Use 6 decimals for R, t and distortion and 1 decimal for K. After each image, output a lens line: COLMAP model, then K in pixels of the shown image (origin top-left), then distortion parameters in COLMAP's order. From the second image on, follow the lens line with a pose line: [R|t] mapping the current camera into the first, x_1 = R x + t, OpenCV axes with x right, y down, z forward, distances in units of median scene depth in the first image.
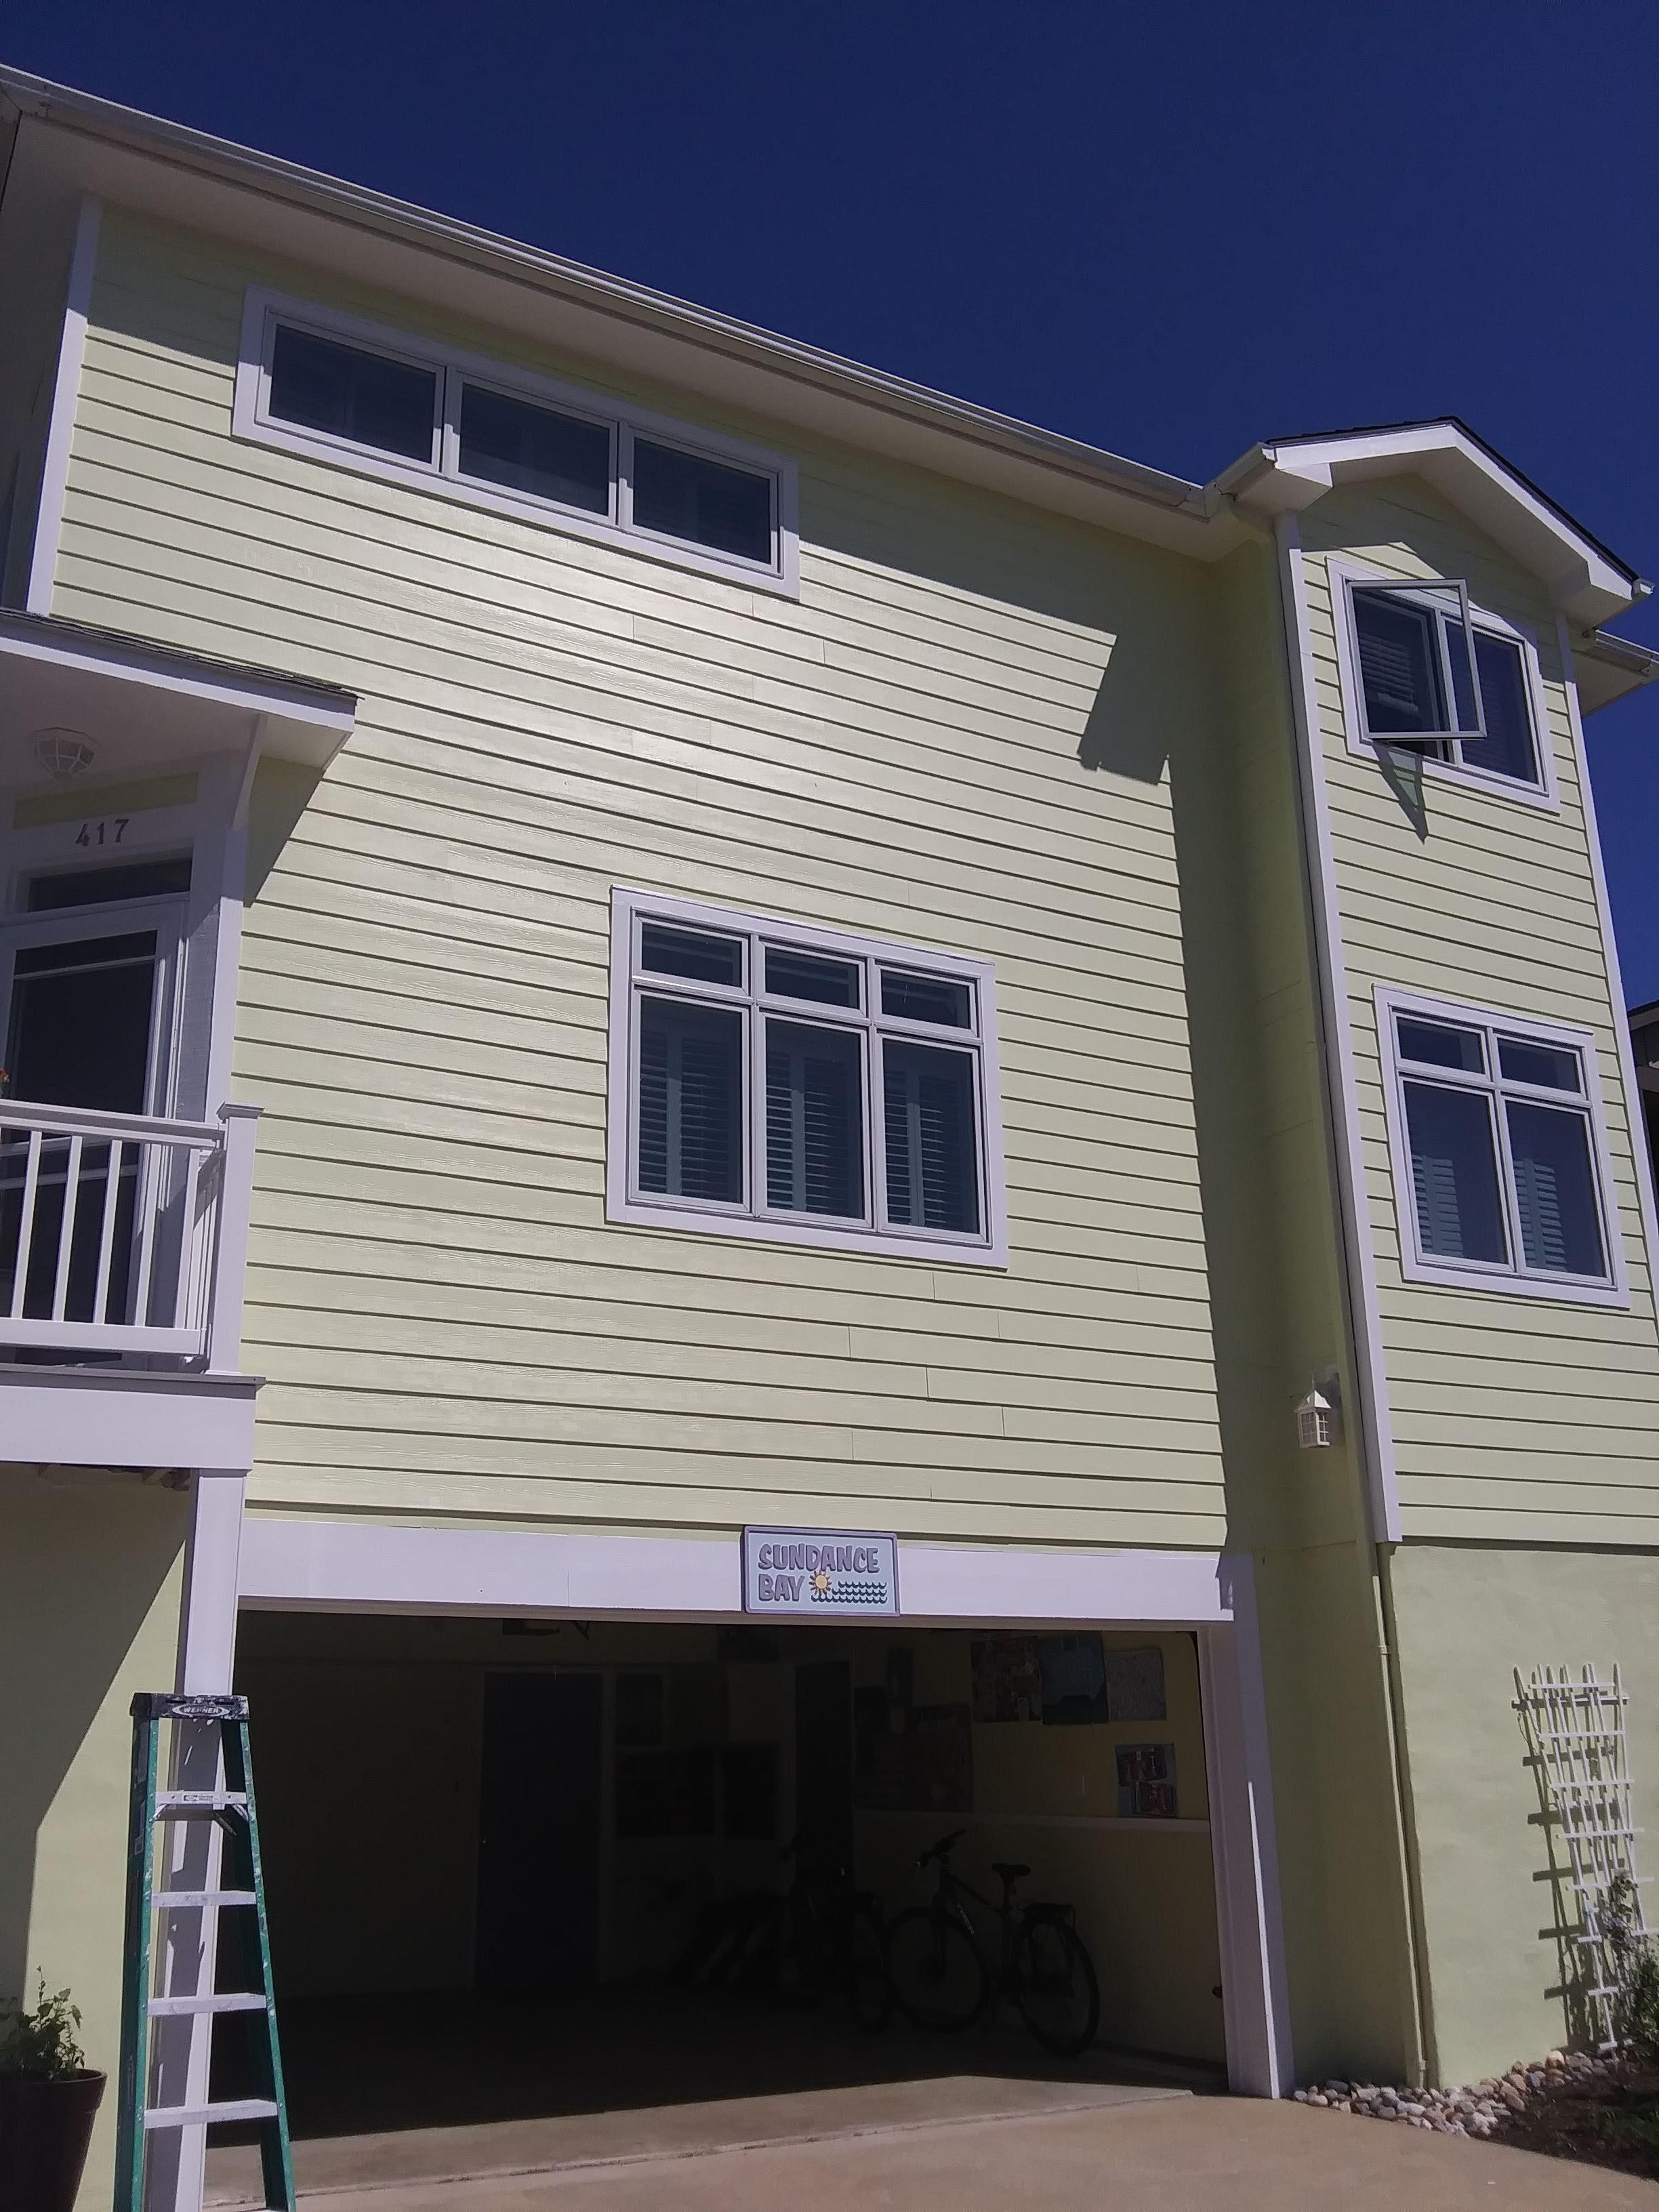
lens RADIAL K [[2016.7, 0, 813.4], [0, 2016.7, 1114.0], [0, 0, 1]] dist [-0.024374, -0.033798]
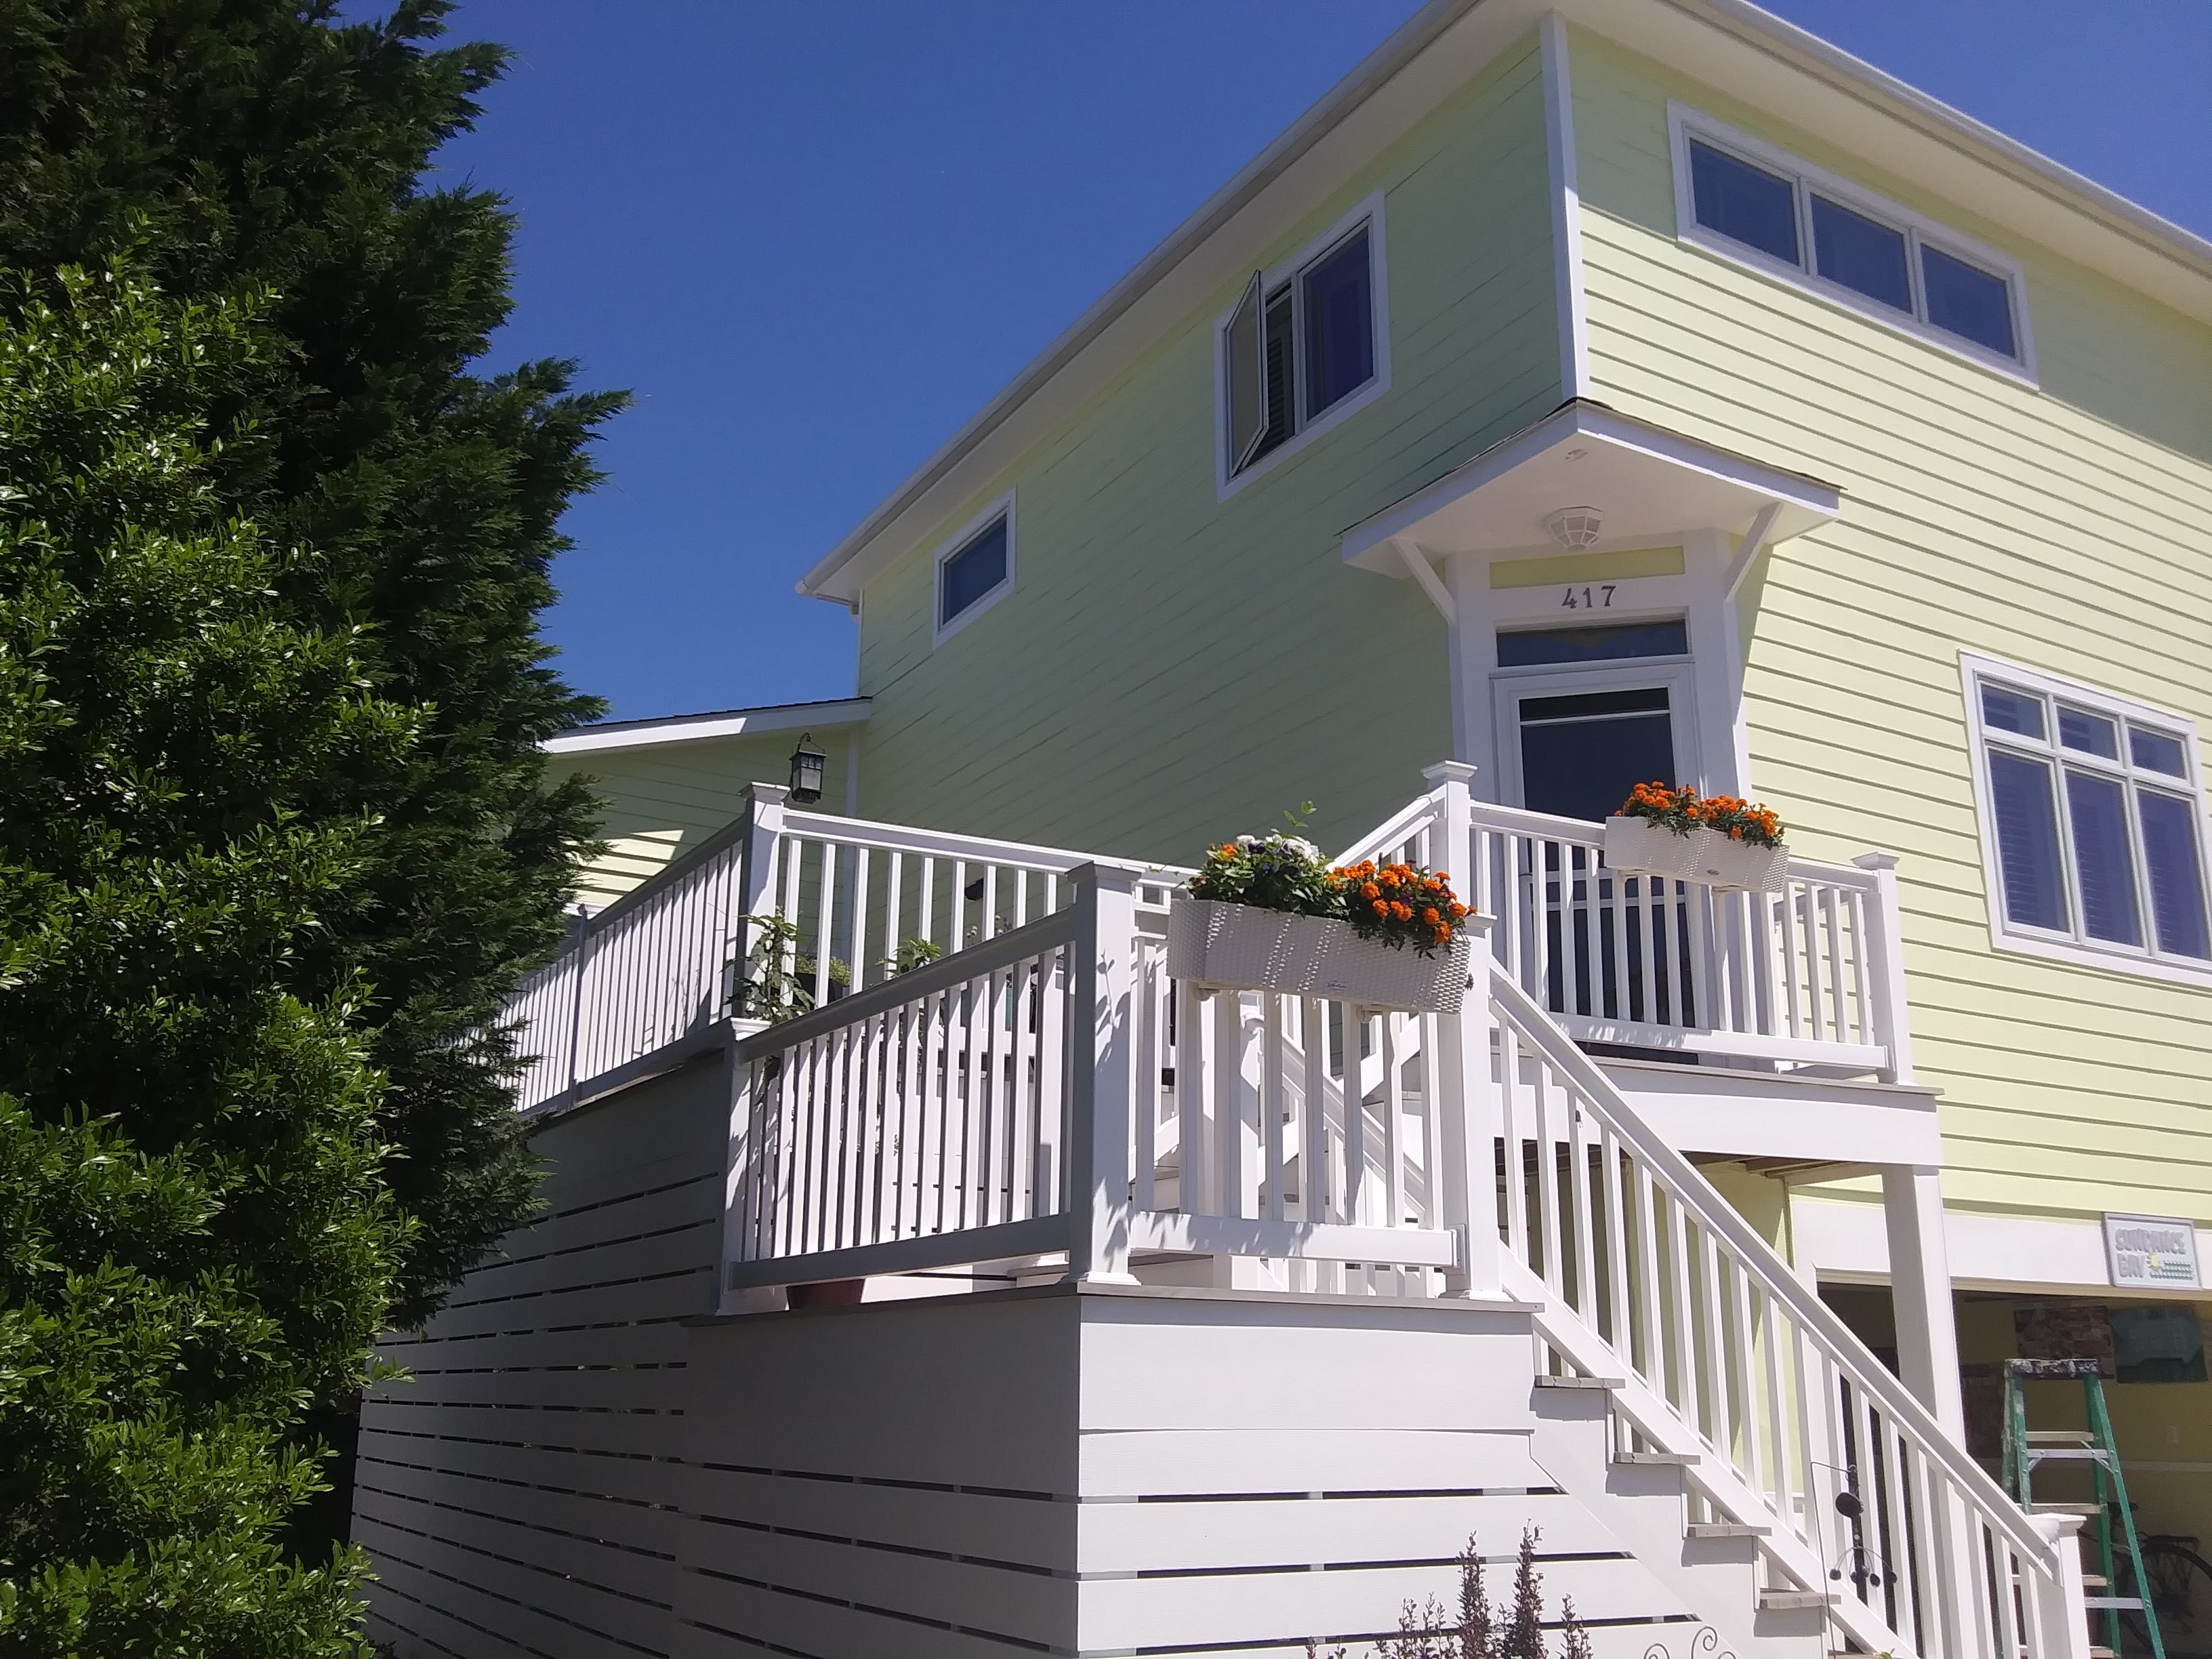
lens RADIAL K [[2016.7, 0, 1102.9], [0, 2016.7, 829.5], [0, 0, 1]] dist [-0.024374, -0.033798]
pose [[0.999323, 0.036596, 0.003738, -0.587048], [-0.036722, 0.998420, 0.042543, -0.042845], [-0.002175, -0.042651, 0.999088, -0.138539]]
